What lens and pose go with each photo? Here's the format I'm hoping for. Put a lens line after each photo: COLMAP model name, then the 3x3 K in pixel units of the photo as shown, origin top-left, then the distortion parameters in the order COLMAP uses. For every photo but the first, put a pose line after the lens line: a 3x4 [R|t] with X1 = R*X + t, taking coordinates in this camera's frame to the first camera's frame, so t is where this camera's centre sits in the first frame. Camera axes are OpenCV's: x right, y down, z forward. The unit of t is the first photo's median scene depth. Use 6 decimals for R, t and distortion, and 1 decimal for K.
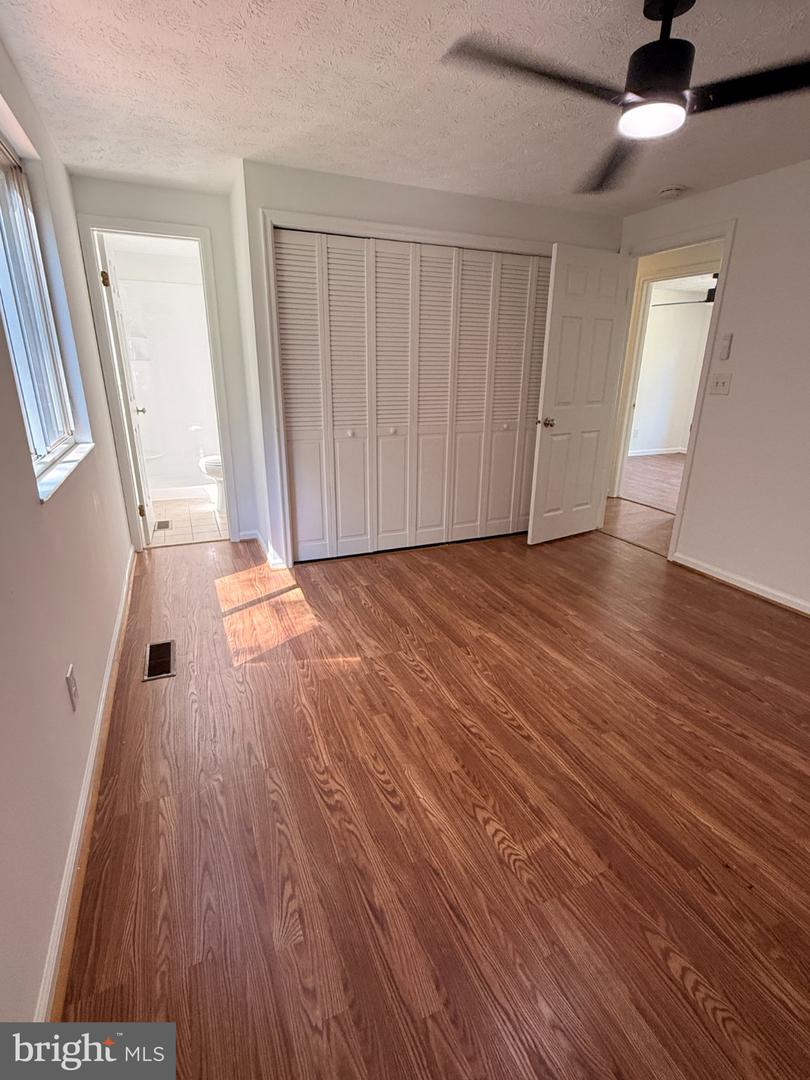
lens RADIAL K [[523.6, 0, 407.5], [0, 523.6, 538.8], [0, 0, 1]] dist [-0.000321, 0.000213]
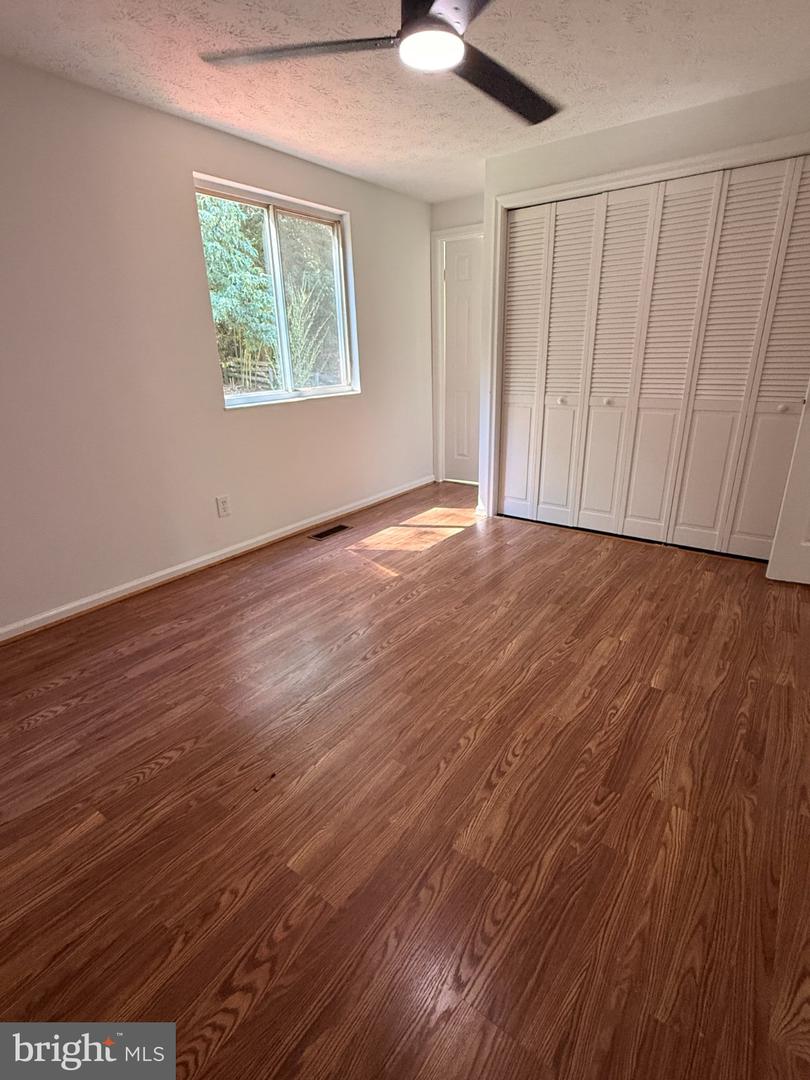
lens RADIAL K [[523.6, 0, 407.5], [0, 523.6, 538.8], [0, 0, 1]] dist [-0.000321, 0.000213]
pose [[0.503591, 0.273722, -0.819434, 0.791275], [-0.243240, 0.955036, 0.169532, -0.058845], [0.828994, 0.113945, 0.547527, 0.295626]]
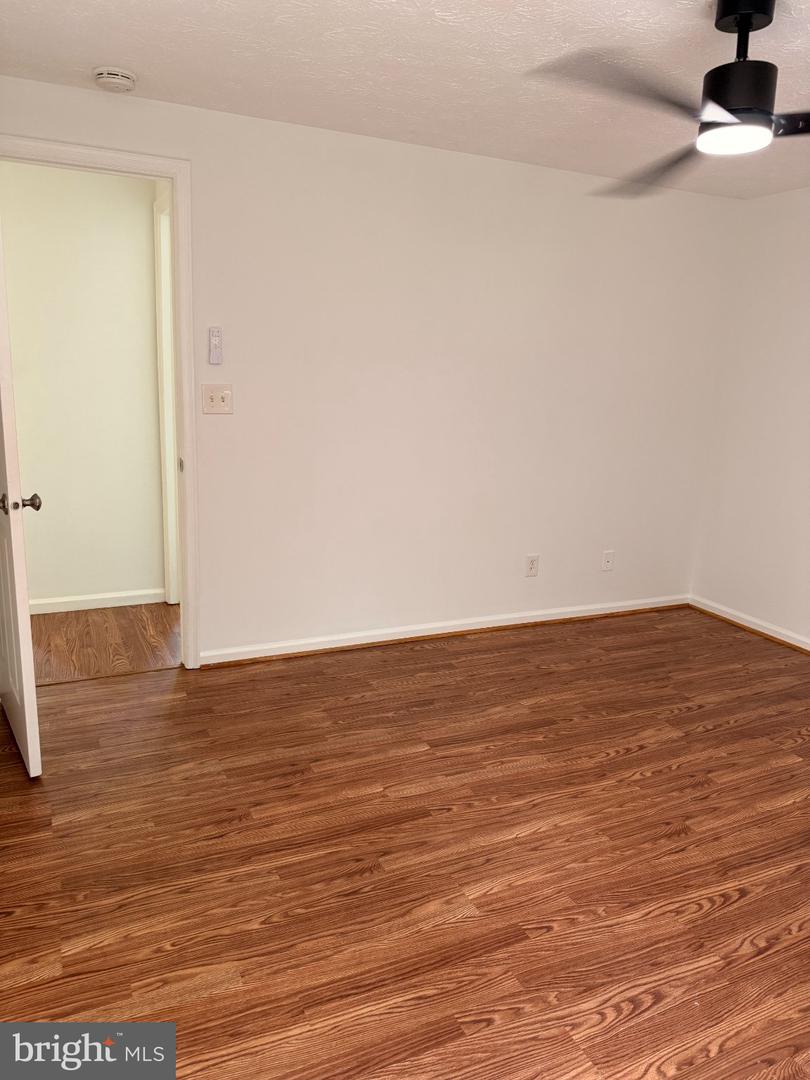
lens RADIAL K [[762.4, 0, 402.2], [0, 762.4, 540.0], [0, 0, 1]] dist [0.072094, -0.111499]
pose [[-0.025170, -0.251535, 0.967521, -0.495560], [0.275769, 0.928527, 0.248572, -0.354561], [-0.960894, 0.273069, 0.045994, 0.893557]]
